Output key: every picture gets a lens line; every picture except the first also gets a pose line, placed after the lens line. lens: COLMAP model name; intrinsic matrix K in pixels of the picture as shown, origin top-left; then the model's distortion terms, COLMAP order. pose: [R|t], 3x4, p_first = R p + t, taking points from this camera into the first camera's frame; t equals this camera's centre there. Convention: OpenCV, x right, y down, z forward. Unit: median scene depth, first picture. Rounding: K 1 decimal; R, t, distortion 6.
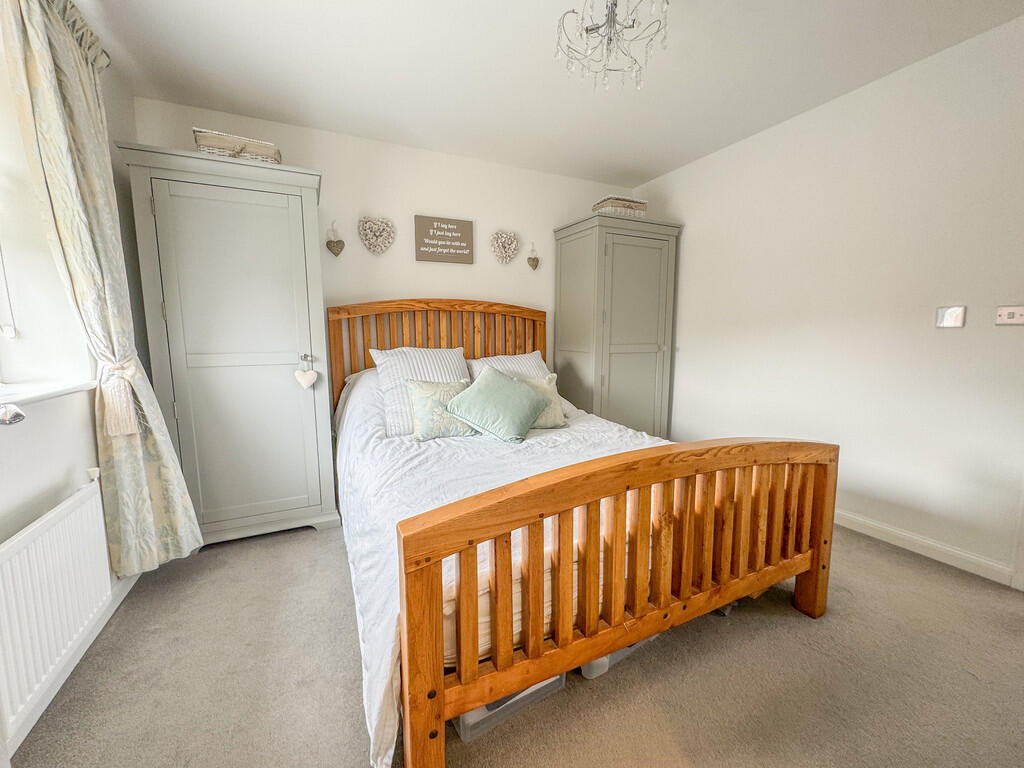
lens RADIAL K [[415.4, 0, 513.4], [0, 415.4, 382.0], [0, 0, 1]] dist [0.000280, -0.000352]
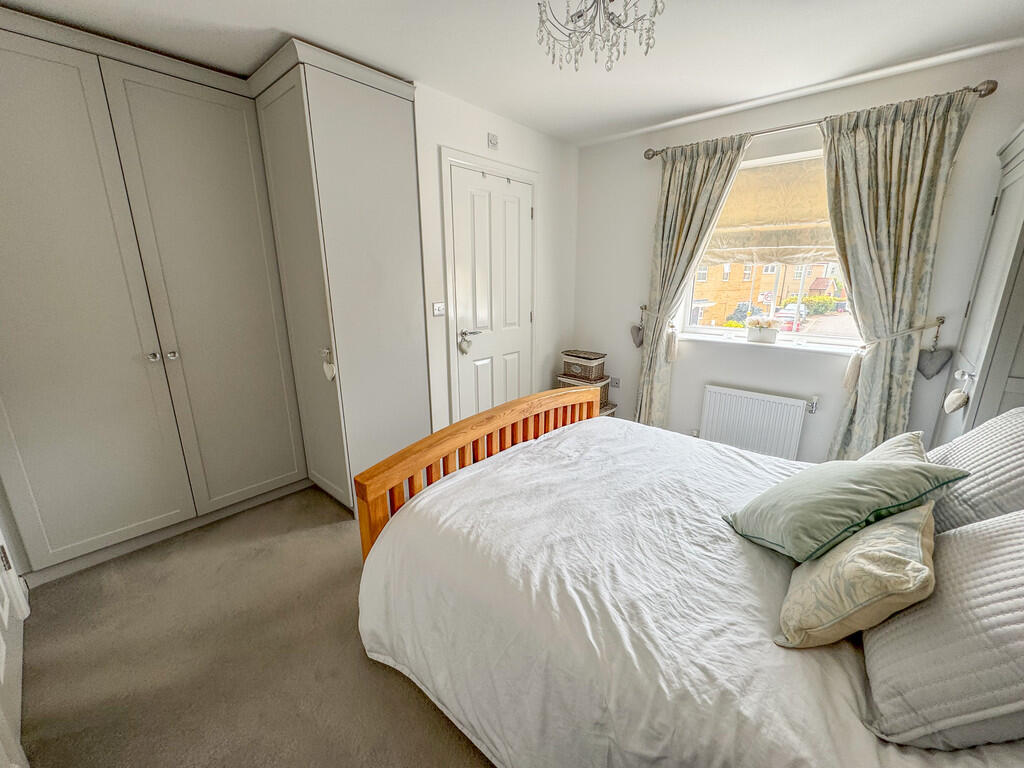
lens RADIAL K [[415.4, 0, 513.4], [0, 415.4, 382.0], [0, 0, 1]] dist [0.000280, -0.000352]
pose [[-0.920362, 0.104905, -0.376733, 0.407791], [-0.039471, 0.933509, 0.356374, -0.210297], [0.389069, 0.342863, -0.855026, 0.975736]]
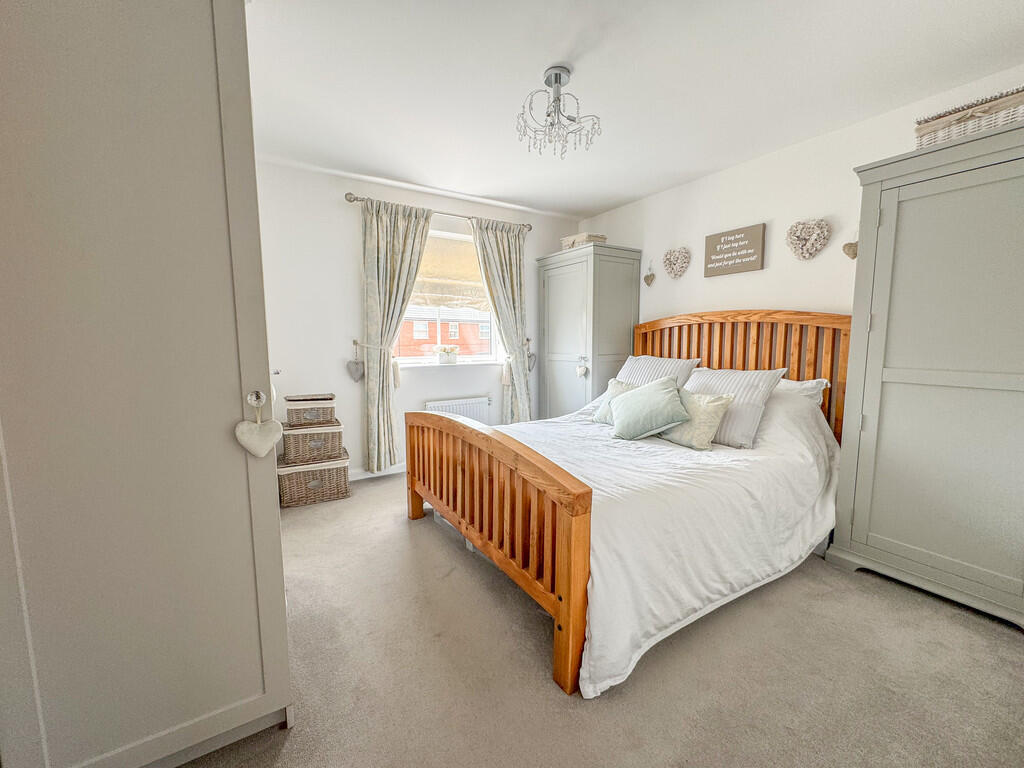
lens RADIAL K [[415.4, 0, 513.4], [0, 415.4, 382.0], [0, 0, 1]] dist [0.000280, -0.000352]
pose [[0.111107, 0.108421, -0.987877, 0.806056], [-0.116130, 0.988638, 0.095444, -0.066565], [0.987000, 0.104117, 0.122435, 0.394223]]
